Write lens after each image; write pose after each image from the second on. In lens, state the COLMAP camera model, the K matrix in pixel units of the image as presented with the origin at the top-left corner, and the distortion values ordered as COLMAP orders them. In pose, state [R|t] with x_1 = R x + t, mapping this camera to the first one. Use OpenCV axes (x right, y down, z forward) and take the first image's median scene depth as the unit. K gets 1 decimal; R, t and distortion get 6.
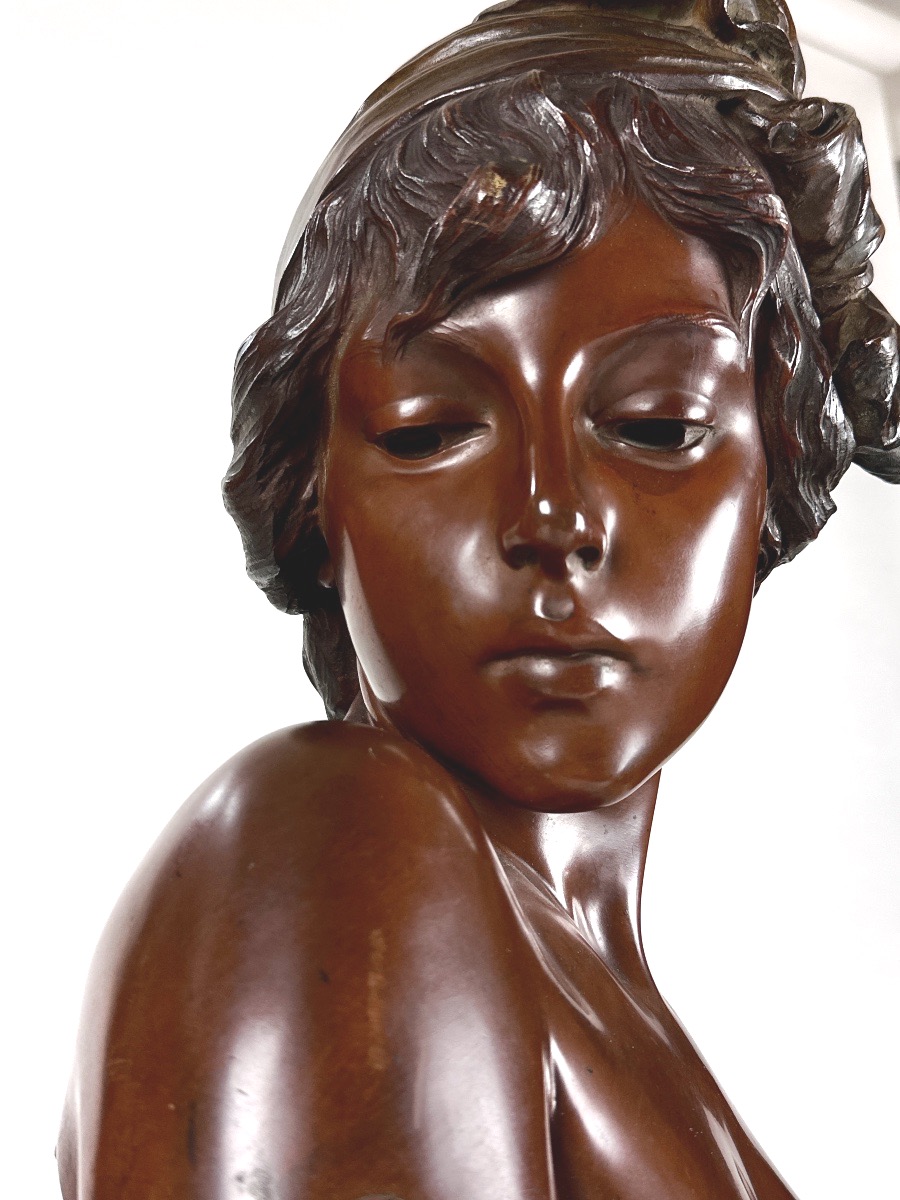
lens RADIAL K [[1304.1, 0, 450.0], [0, 1304.1, 600.0], [0, 0, 1]] dist [0.156567, -0.392114]
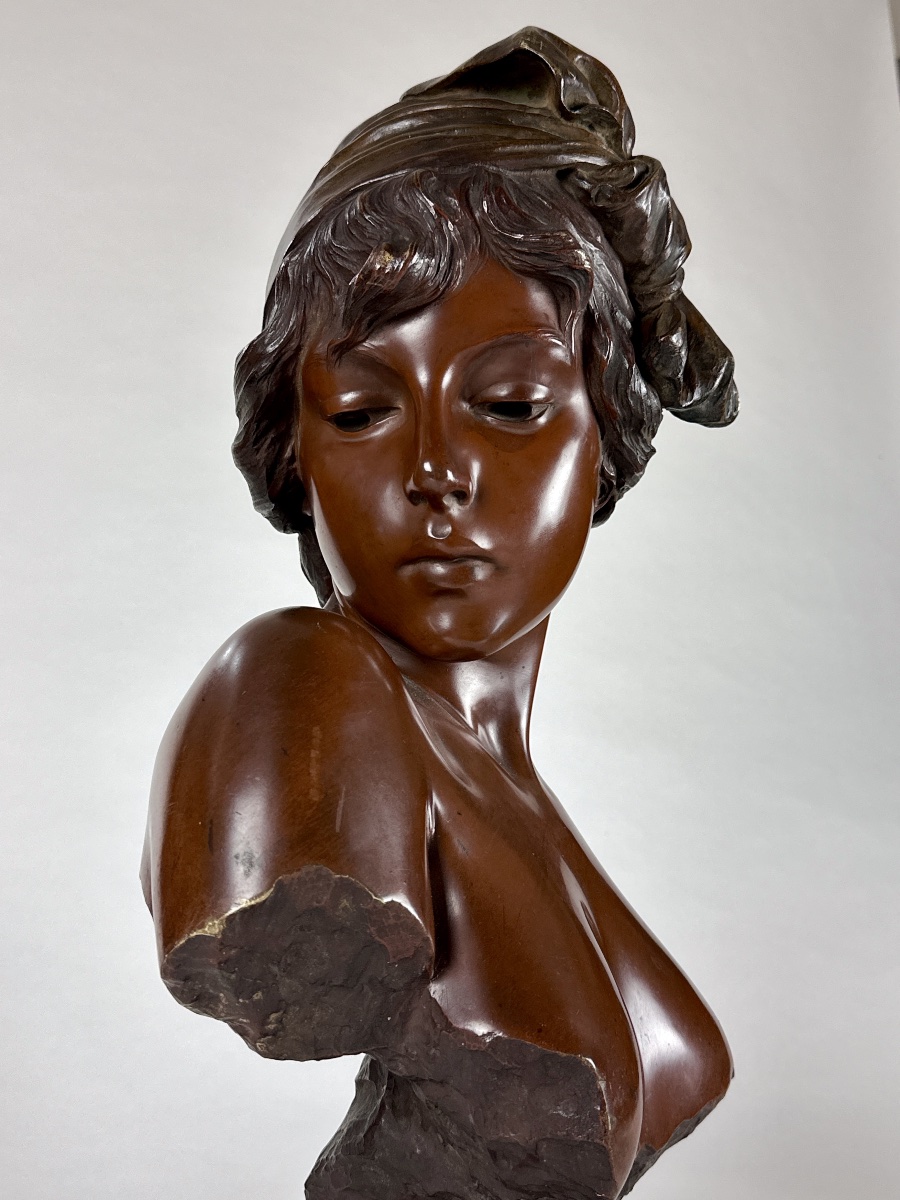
lens RADIAL K [[1286.9, 0, 450.0], [0, 1286.9, 600.0], [0, 0, 1]] dist [0.115893, -0.010209]
pose [[0.997948, -0.027547, -0.057809, 0.165752], [0.032286, 0.996051, 0.082710, -0.034806], [0.055302, -0.084407, 0.994896, -0.487812]]
